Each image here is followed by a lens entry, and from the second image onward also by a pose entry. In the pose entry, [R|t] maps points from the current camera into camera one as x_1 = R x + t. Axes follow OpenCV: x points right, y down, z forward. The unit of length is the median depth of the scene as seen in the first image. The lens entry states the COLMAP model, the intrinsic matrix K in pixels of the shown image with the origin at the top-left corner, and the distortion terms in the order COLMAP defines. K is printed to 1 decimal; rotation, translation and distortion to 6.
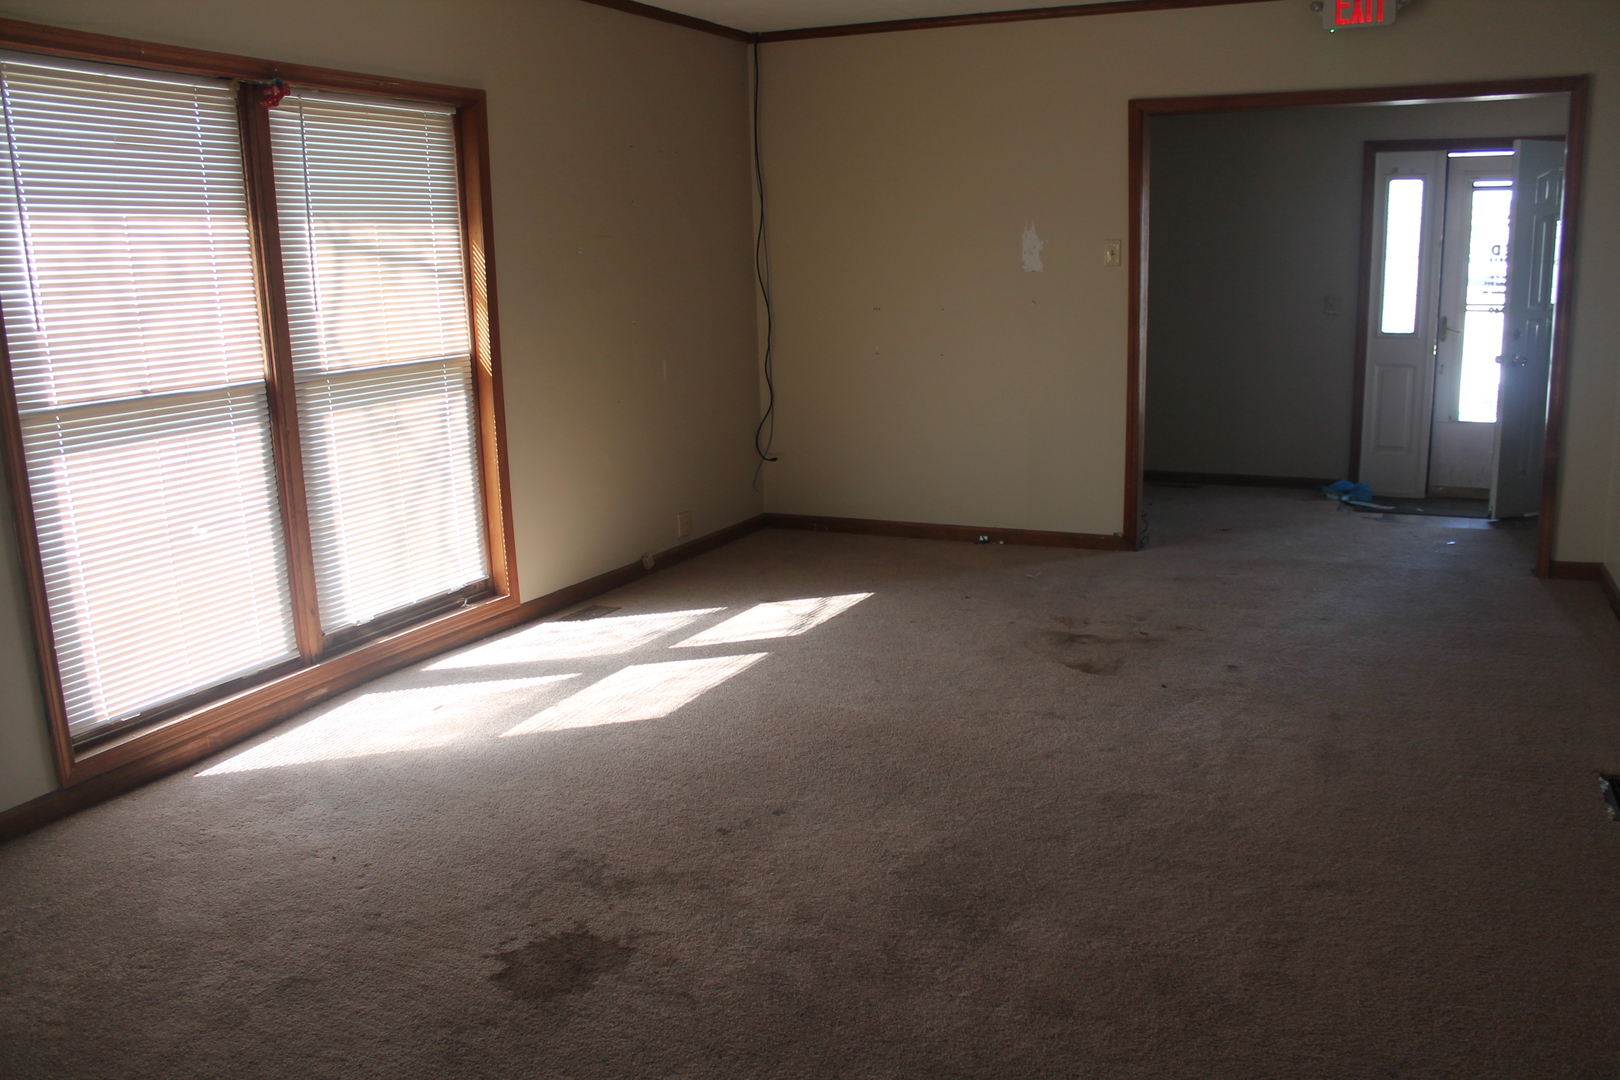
lens RADIAL K [[1340.0, 0, 816.8], [0, 1340.0, 558.0], [0, 0, 1]] dist [-0.169979, 0.142101]
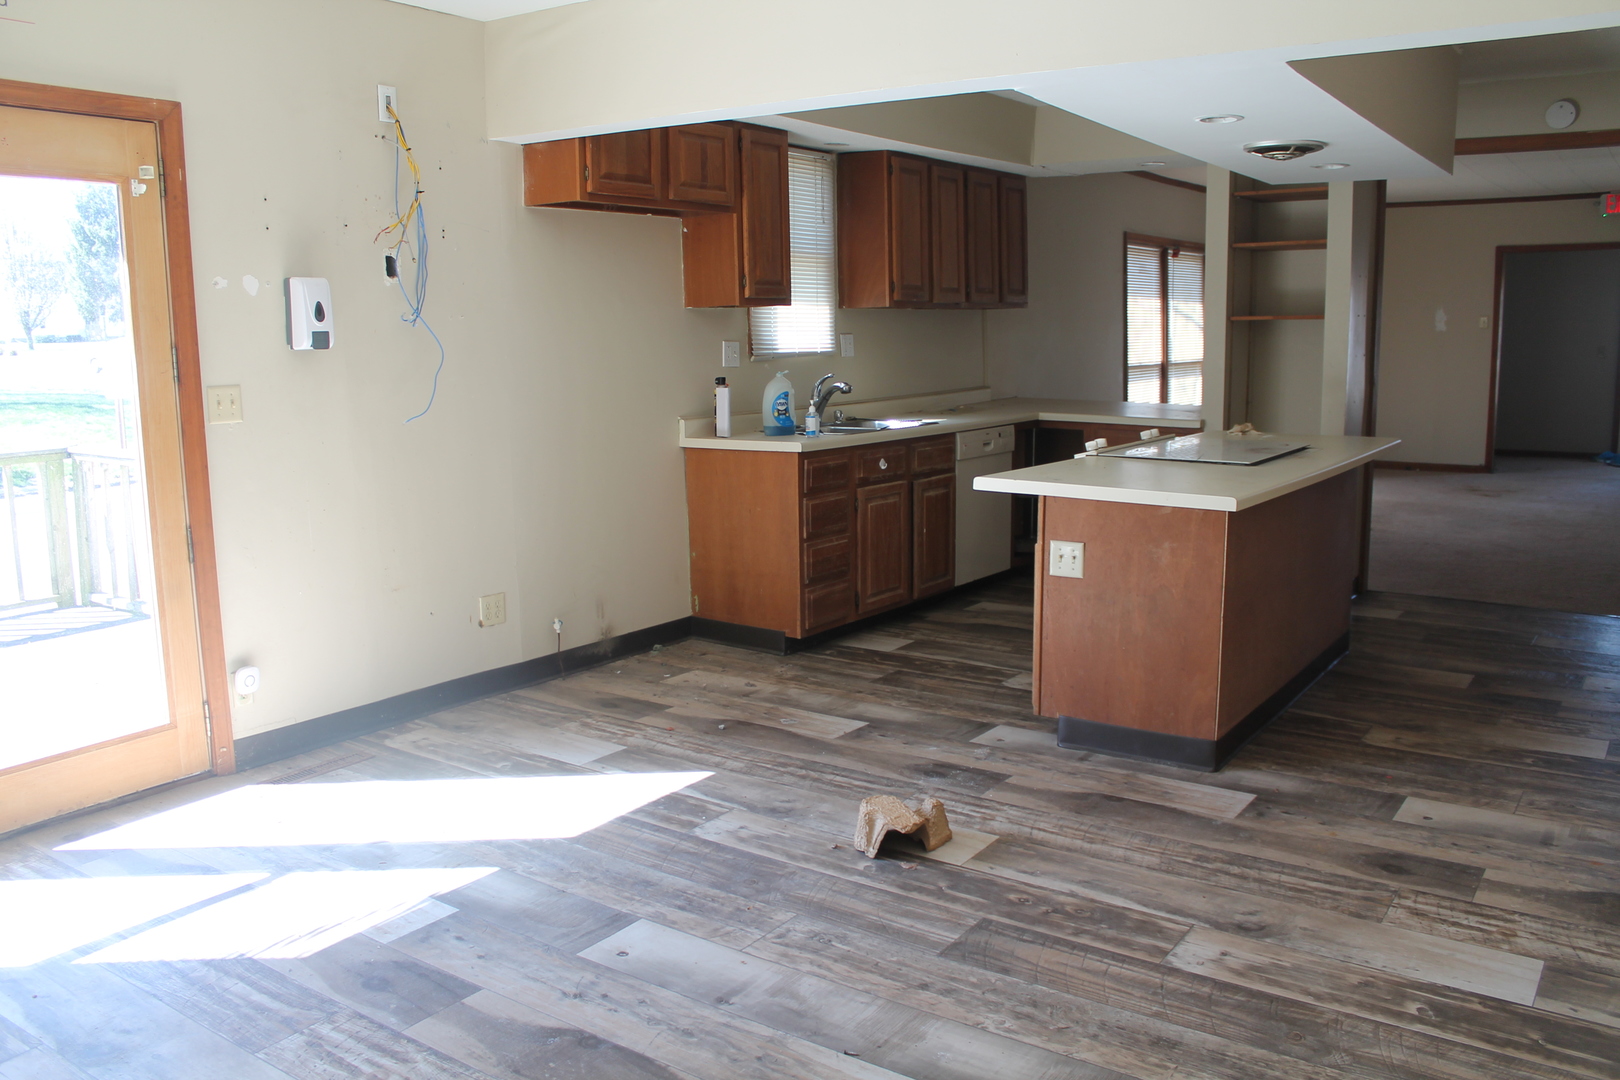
lens RADIAL K [[1340.0, 0, 816.8], [0, 1340.0, 558.0], [0, 0, 1]] dist [-0.169979, 0.142101]
pose [[0.982691, 0.040652, -0.180739, -0.391554], [-0.048264, 0.998115, -0.037913, 0.241378], [0.178857, 0.045980, 0.982800, -1.054063]]
